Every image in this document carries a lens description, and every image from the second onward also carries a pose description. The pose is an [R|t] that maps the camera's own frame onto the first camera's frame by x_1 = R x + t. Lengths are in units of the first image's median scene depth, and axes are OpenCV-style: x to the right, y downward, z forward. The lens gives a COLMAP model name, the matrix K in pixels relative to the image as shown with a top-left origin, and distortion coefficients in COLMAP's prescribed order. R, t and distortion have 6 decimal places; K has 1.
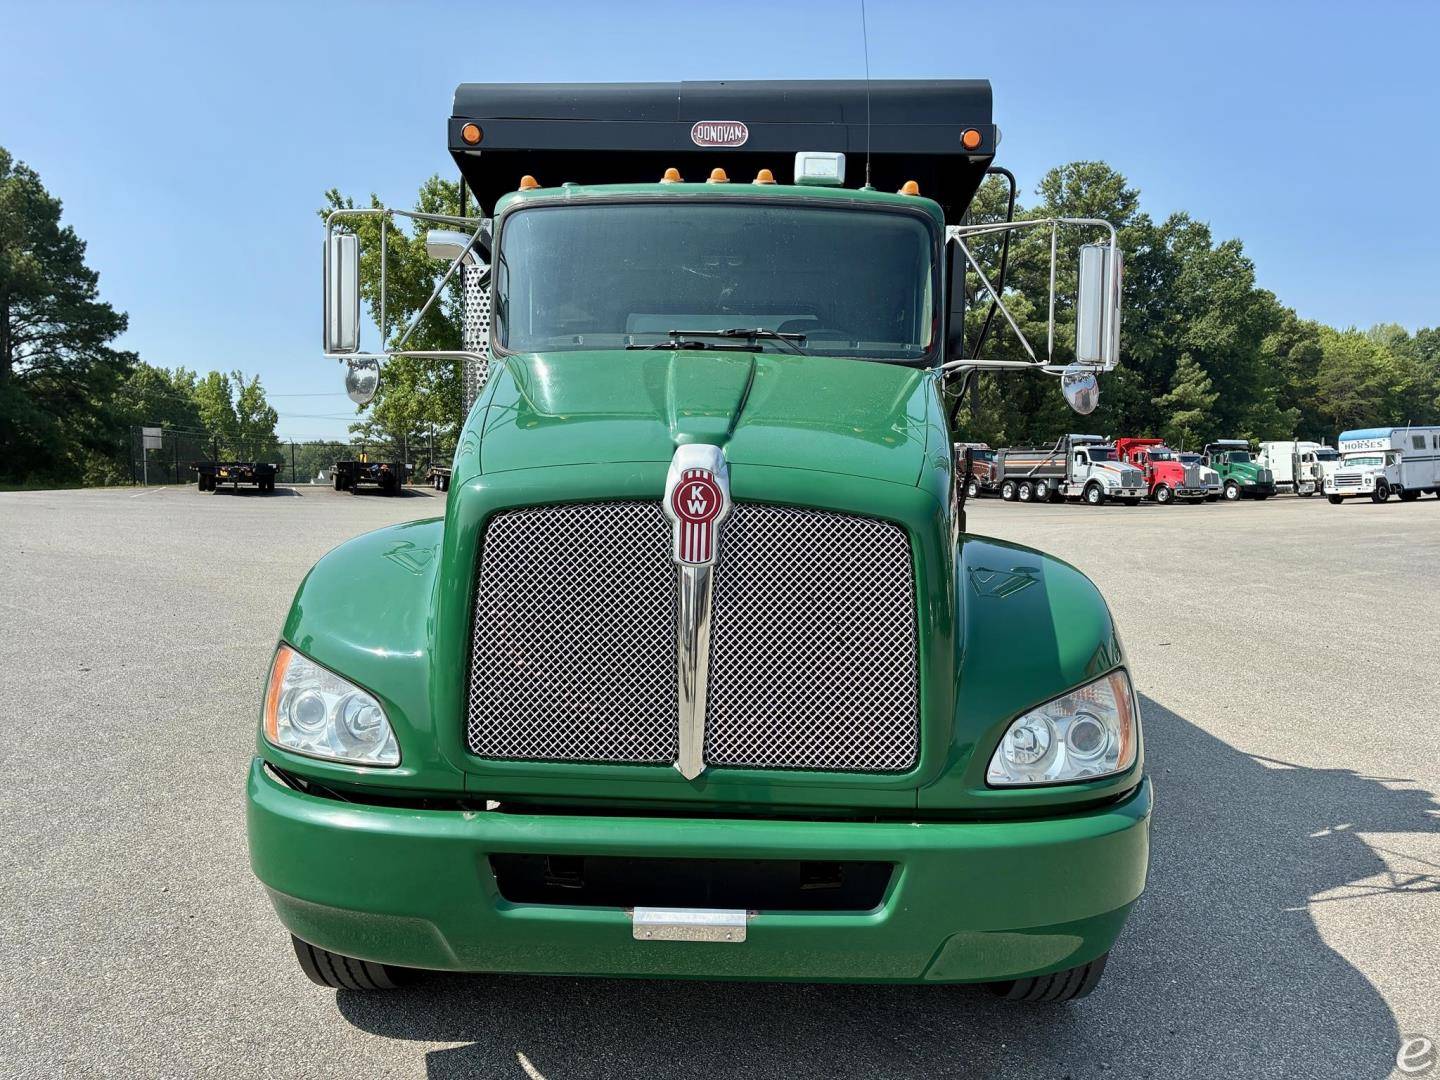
lens RADIAL K [[1117.5, 0, 720.0], [0, 1117.5, 540.0], [0, 0, 1]] dist [0.021863, -0.004135]
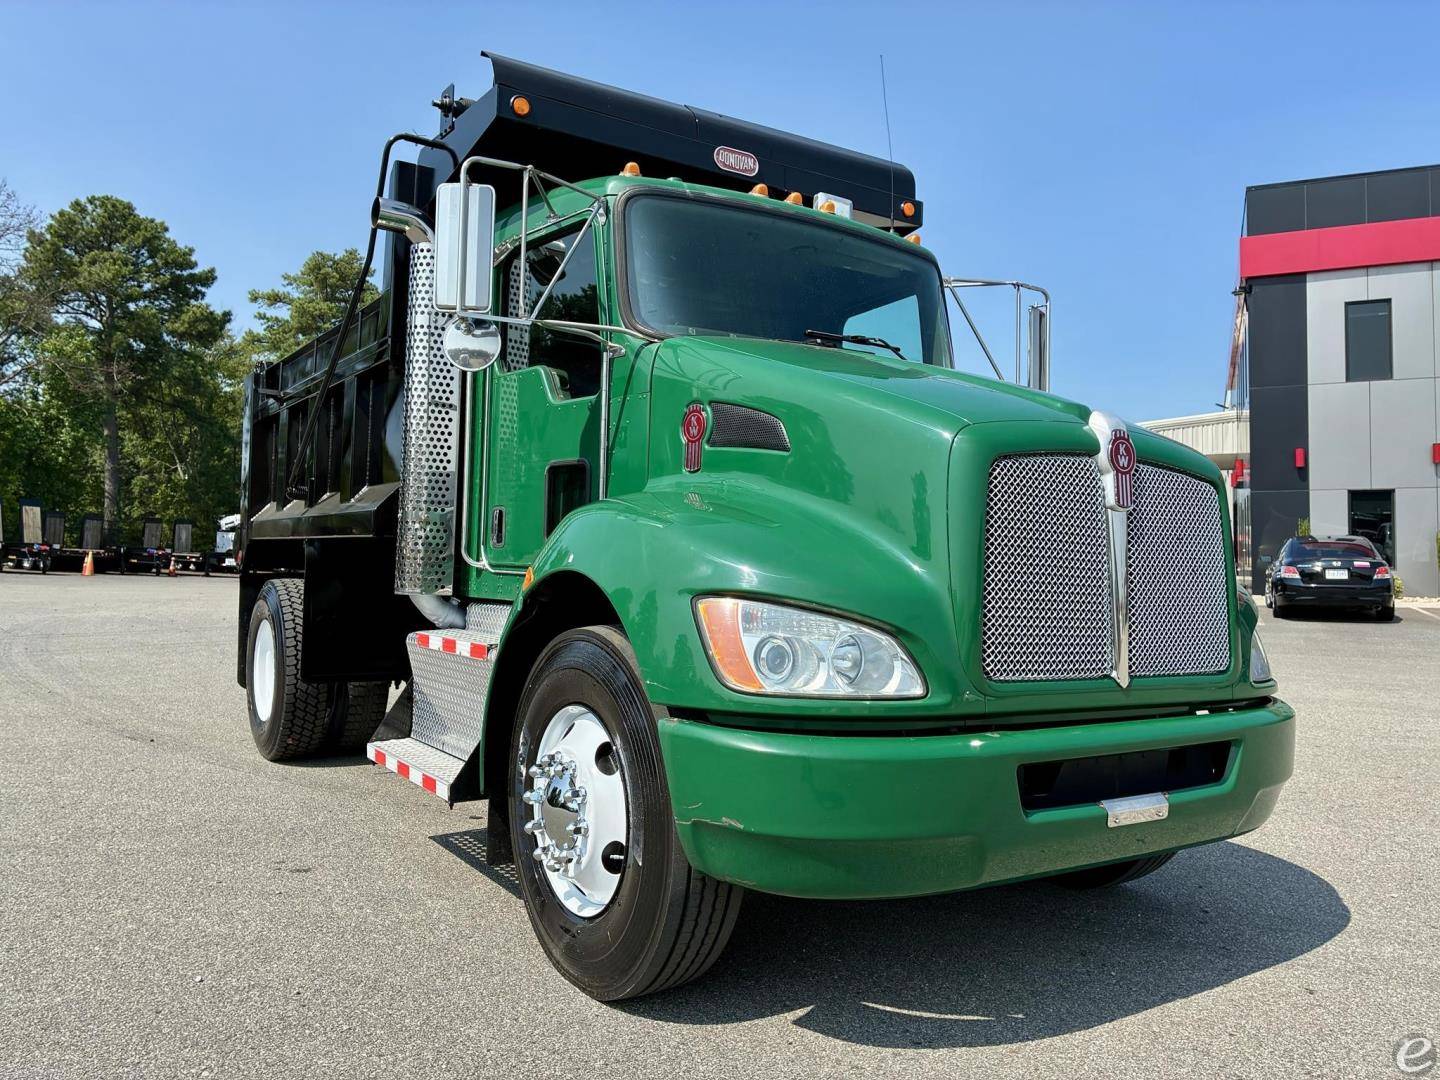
lens RADIAL K [[1117.5, 0, 720.0], [0, 1117.5, 540.0], [0, 0, 1]] dist [0.021863, -0.004135]
pose [[0.812591, 0.023962, 0.582342, -1.069382], [0.021296, 0.997267, -0.070751, 0.131124], [-0.582445, 0.069893, 0.809860, 0.270734]]
